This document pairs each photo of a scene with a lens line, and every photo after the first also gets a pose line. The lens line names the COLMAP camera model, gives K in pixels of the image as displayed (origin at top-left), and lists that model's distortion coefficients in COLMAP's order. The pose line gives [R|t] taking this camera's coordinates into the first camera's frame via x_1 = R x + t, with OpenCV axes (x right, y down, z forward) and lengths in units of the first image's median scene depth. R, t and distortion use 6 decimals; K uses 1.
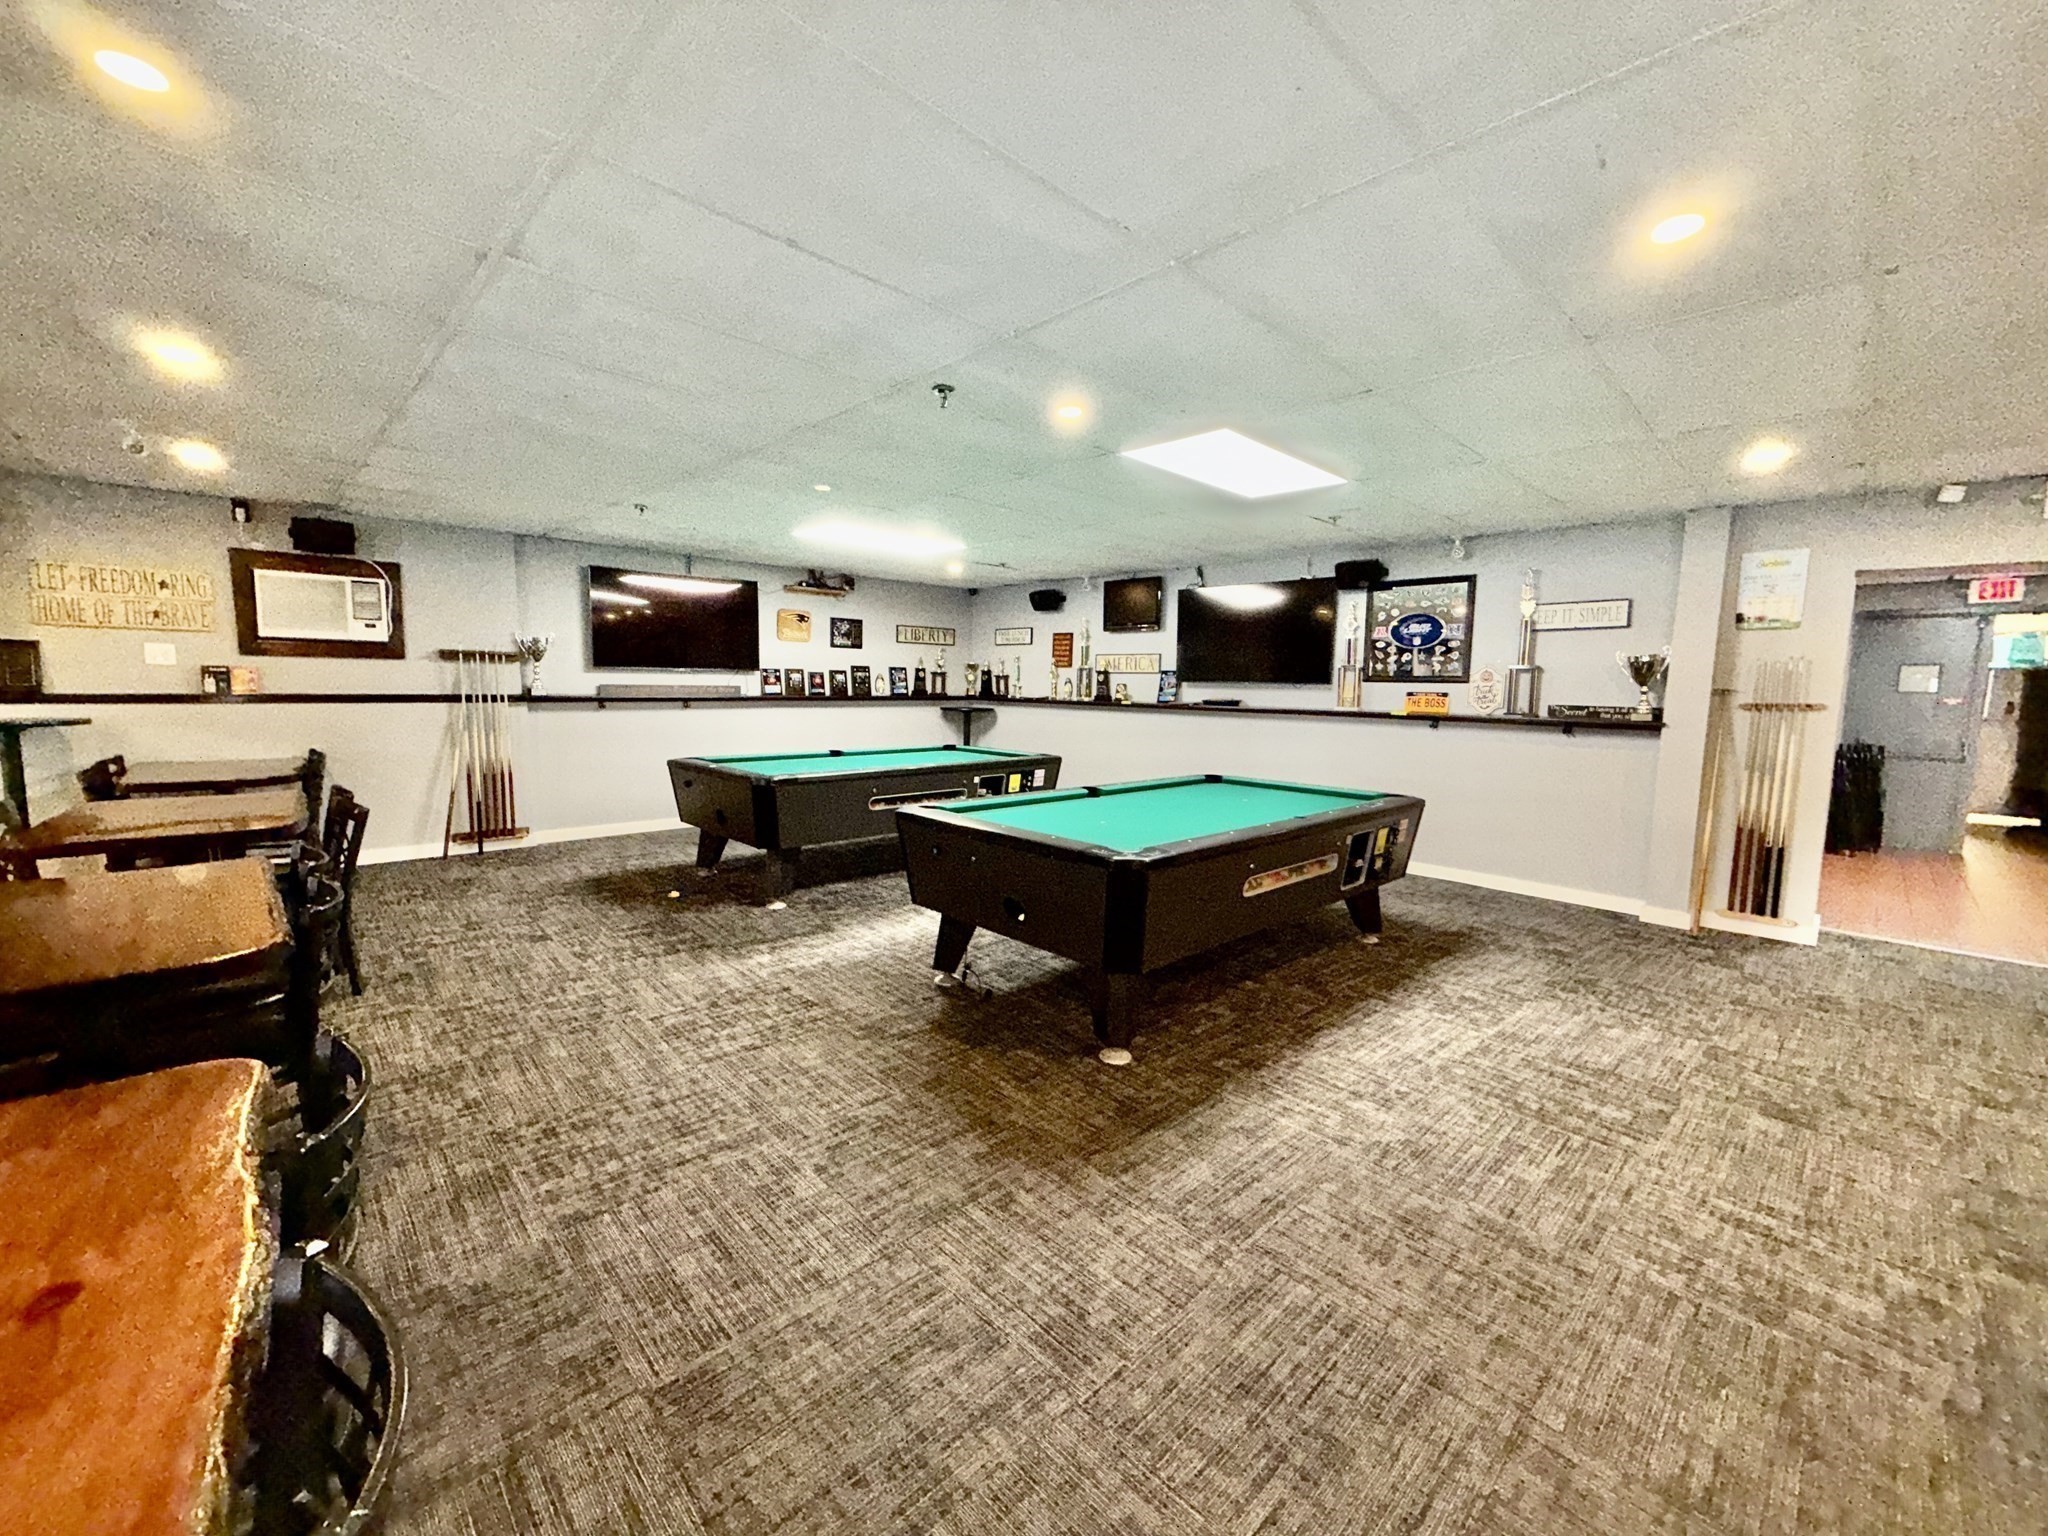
lens RADIAL K [[814.5, 0, 1024.0], [0, 814.5, 768.0], [0, 0, 1]] dist [0.001345, 0.000154]
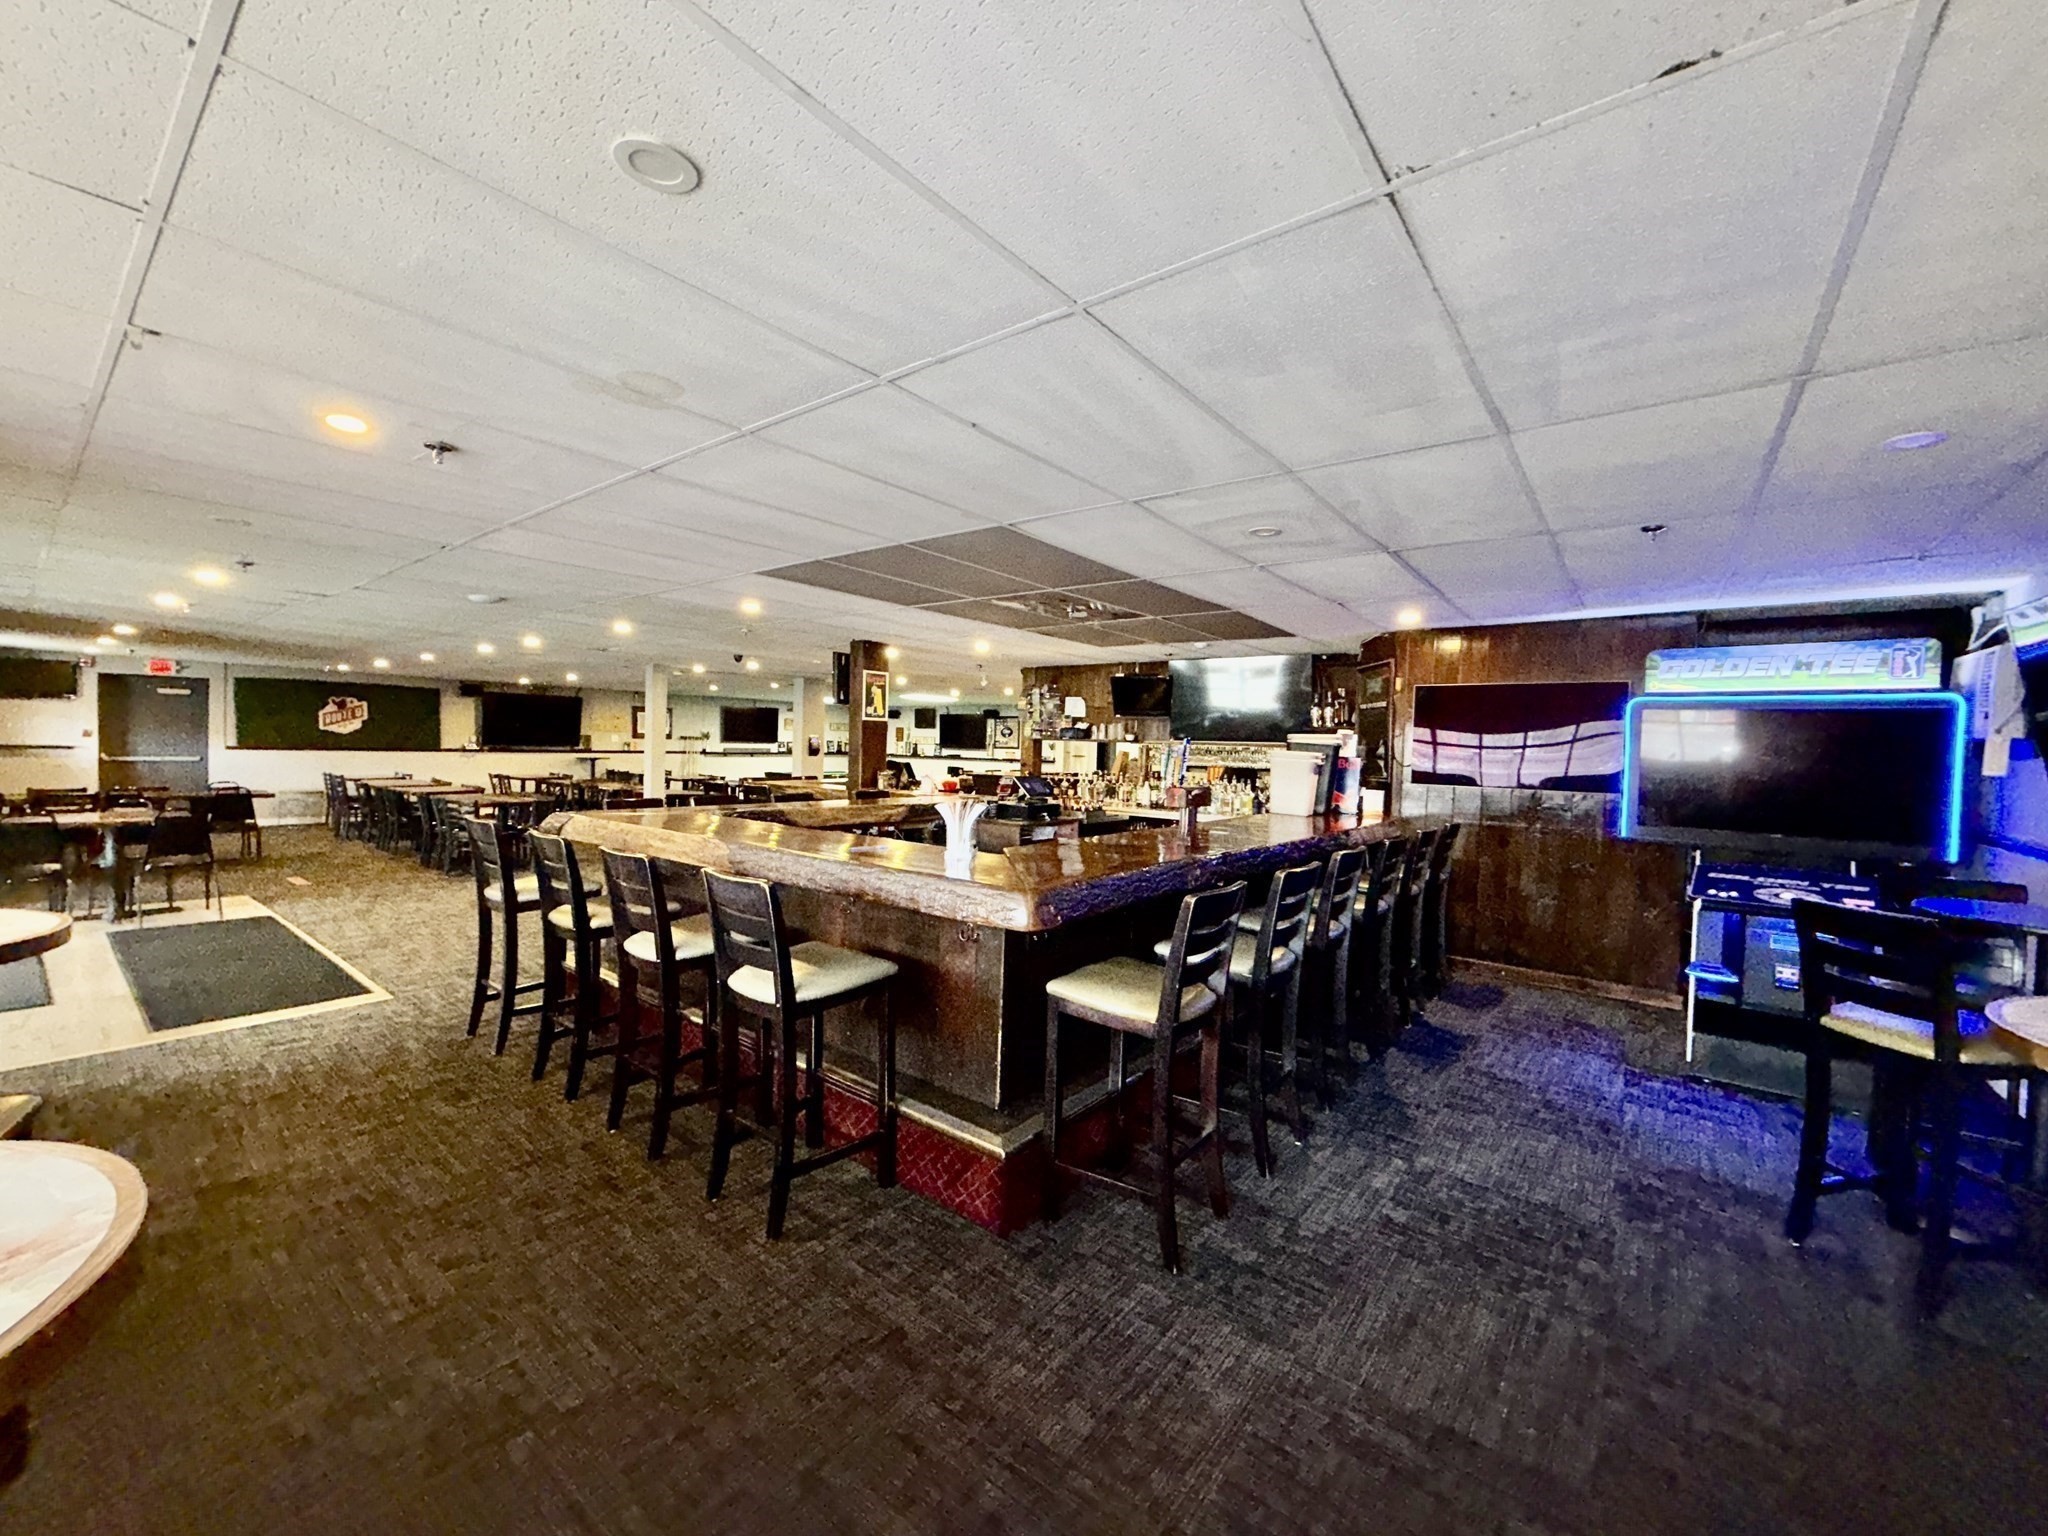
lens RADIAL K [[814.5, 0, 1024.0], [0, 814.5, 768.0], [0, 0, 1]] dist [0.001345, 0.000154]
pose [[0.990238, 0.004105, 0.139323, 0.100988], [0.005918, 0.997427, -0.071446, 0.180537], [-0.139258, 0.071573, 0.987666, -1.983641]]
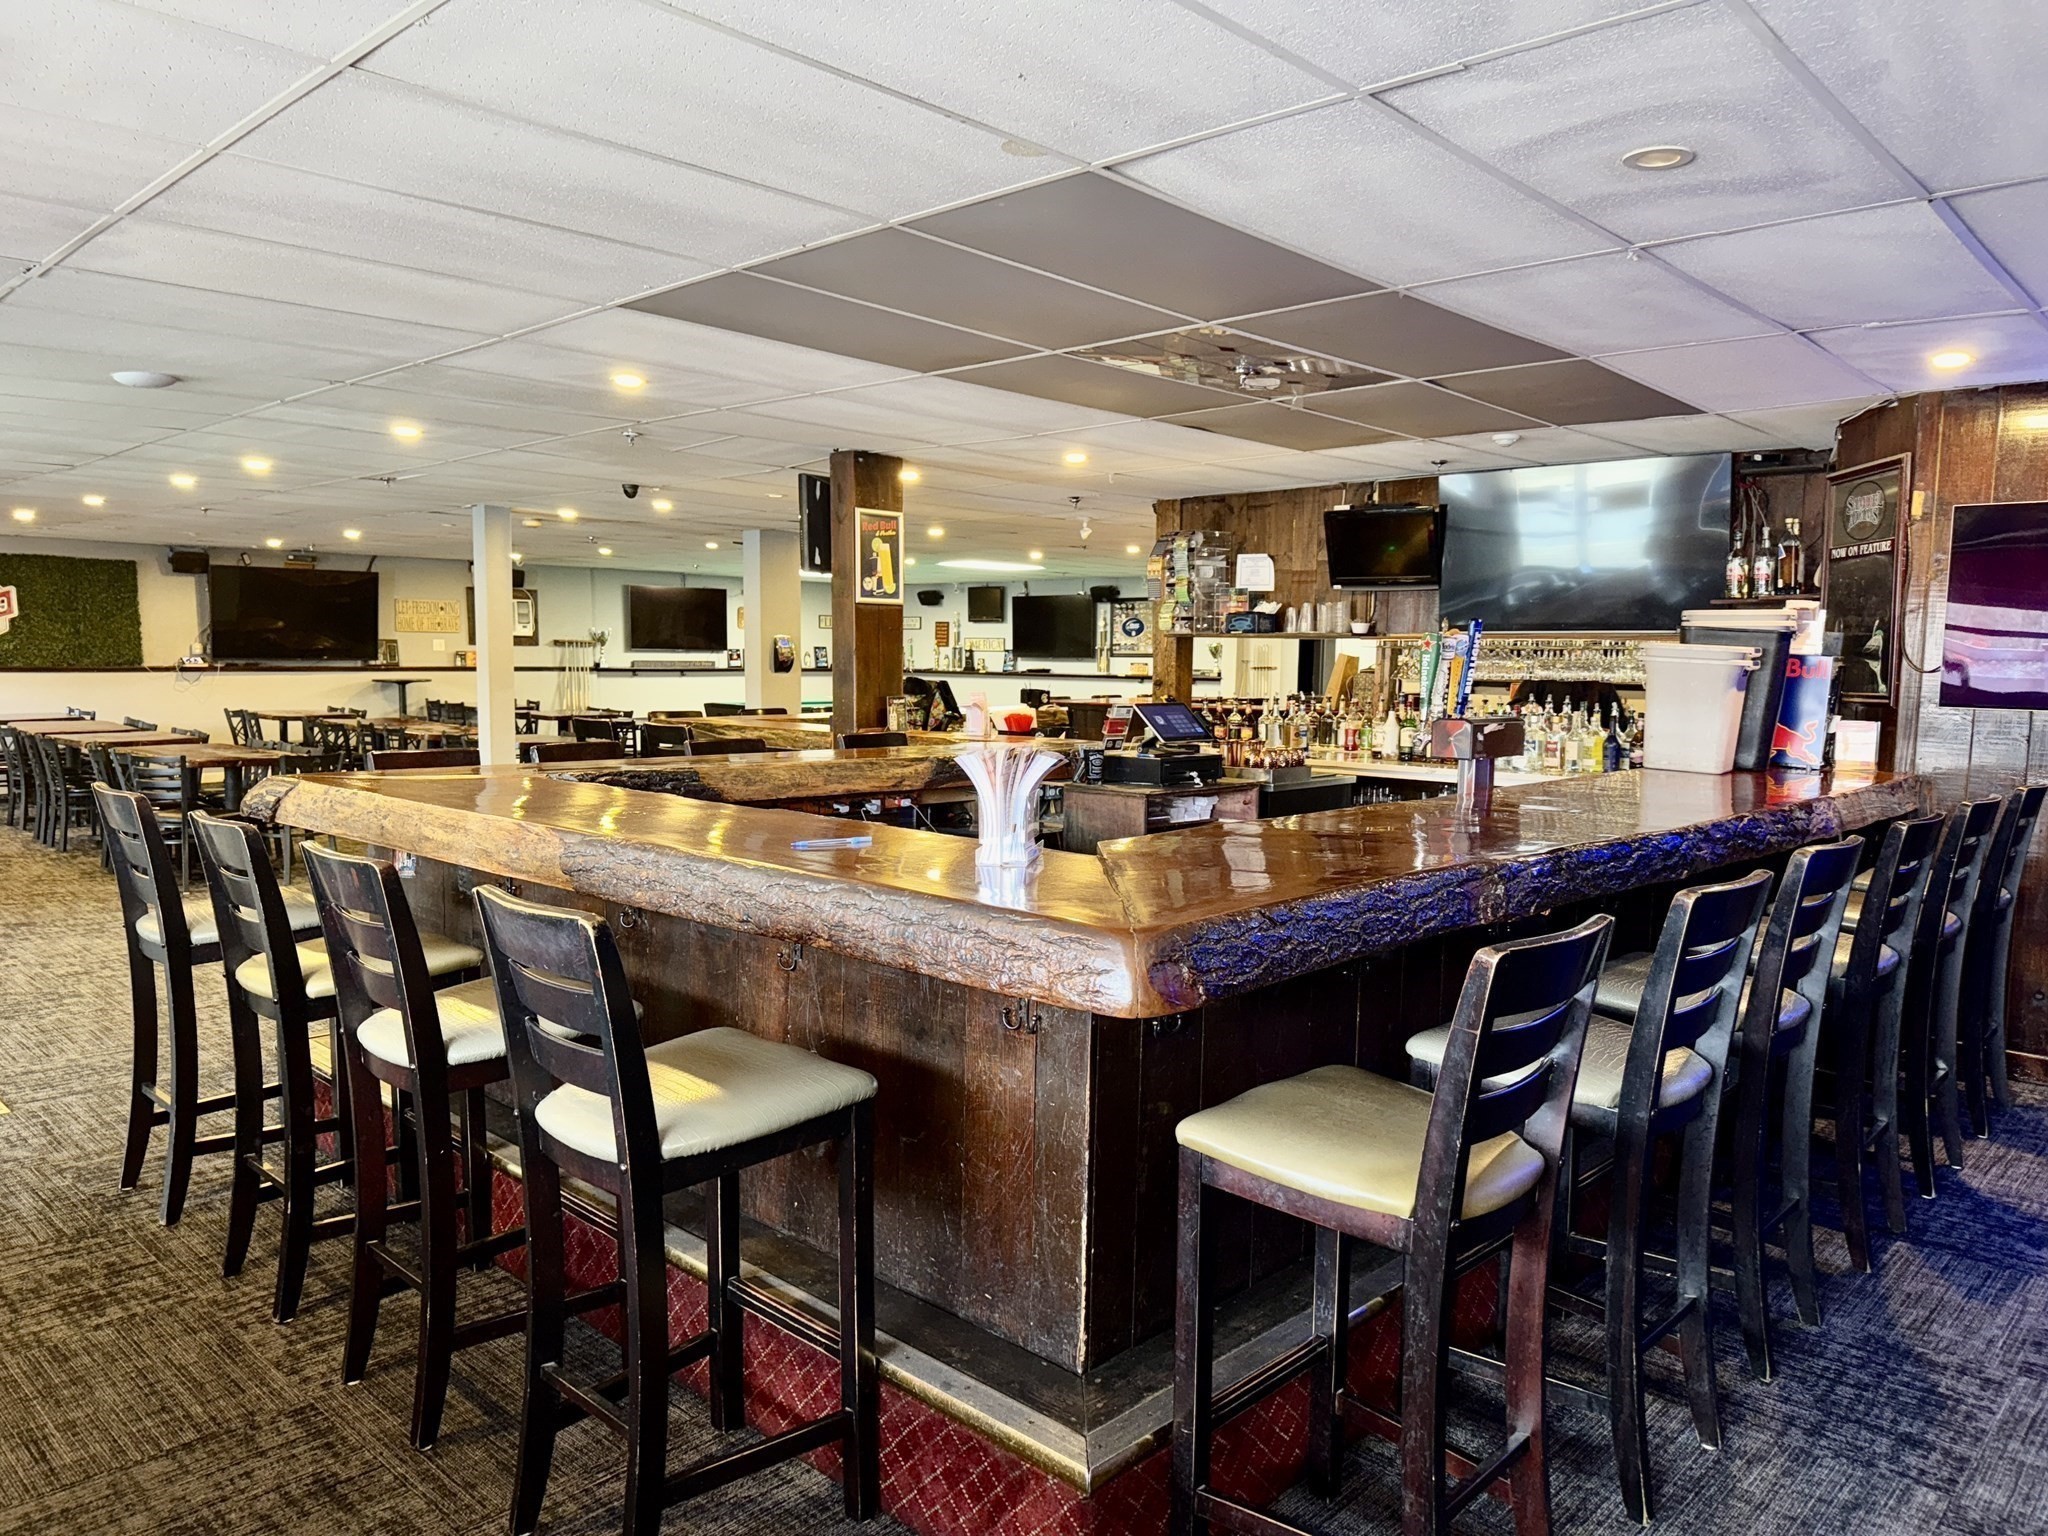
lens RADIAL K [[1418.4, 0, 1052.7], [0, 1418.4, 799.9], [0, 0, 1]] dist [0.090753, -0.112960]
pose [[0.998393, -0.011144, 0.055558, 0.128837], [0.011080, 0.999938, 0.001457, 0.180250], [-0.055571, -0.000839, 0.998454, -1.890666]]
